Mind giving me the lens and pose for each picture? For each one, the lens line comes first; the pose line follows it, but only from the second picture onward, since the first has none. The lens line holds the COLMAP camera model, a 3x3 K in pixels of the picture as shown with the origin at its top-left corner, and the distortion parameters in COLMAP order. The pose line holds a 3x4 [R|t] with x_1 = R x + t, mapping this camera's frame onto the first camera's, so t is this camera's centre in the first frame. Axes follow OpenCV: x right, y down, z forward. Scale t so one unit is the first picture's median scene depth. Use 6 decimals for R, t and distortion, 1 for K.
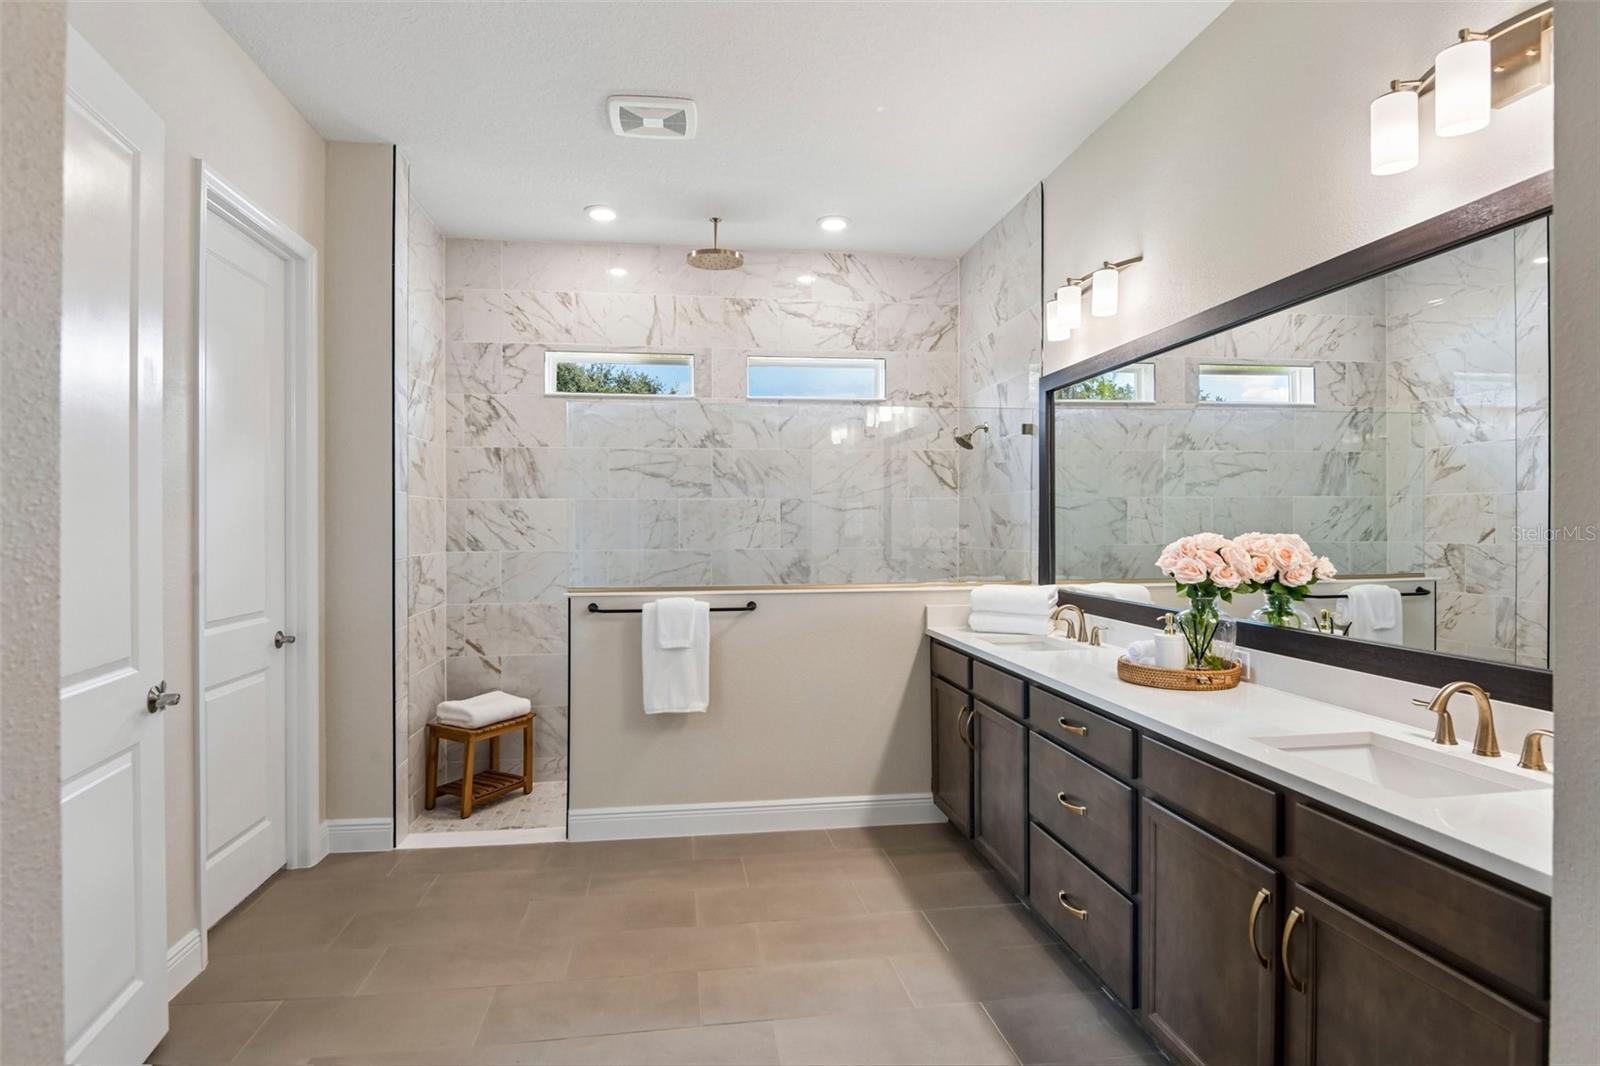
lens RADIAL K [[858.1, 0, 800.0], [0, 858.1, 533.0], [0, 0, 1]] dist [0.018254, -0.000499]
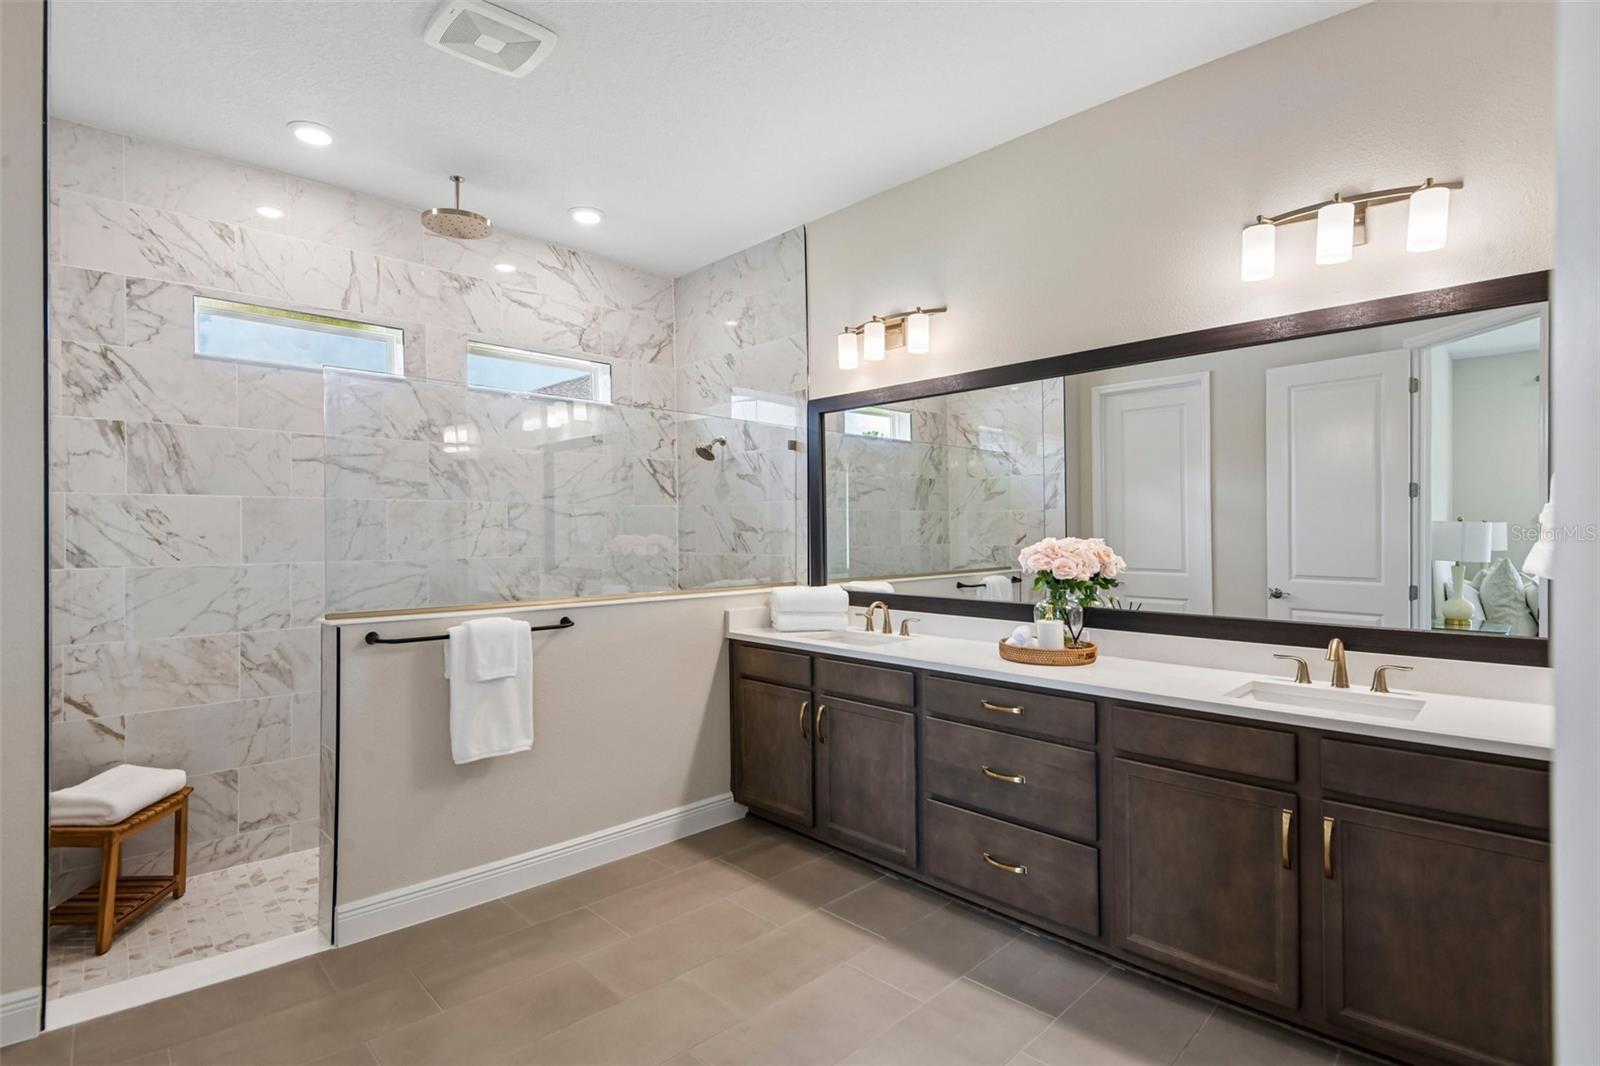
lens RADIAL K [[758.6, 0, 800.0], [0, 758.6, 533.0], [0, 0, 1]] dist [0.024826, -0.039302]
pose [[0.814795, 0.001116, 0.579748, -0.255030], [0.003514, 0.999970, -0.006865, -0.000800], [-0.579739, 0.007631, 0.814767, 0.172531]]
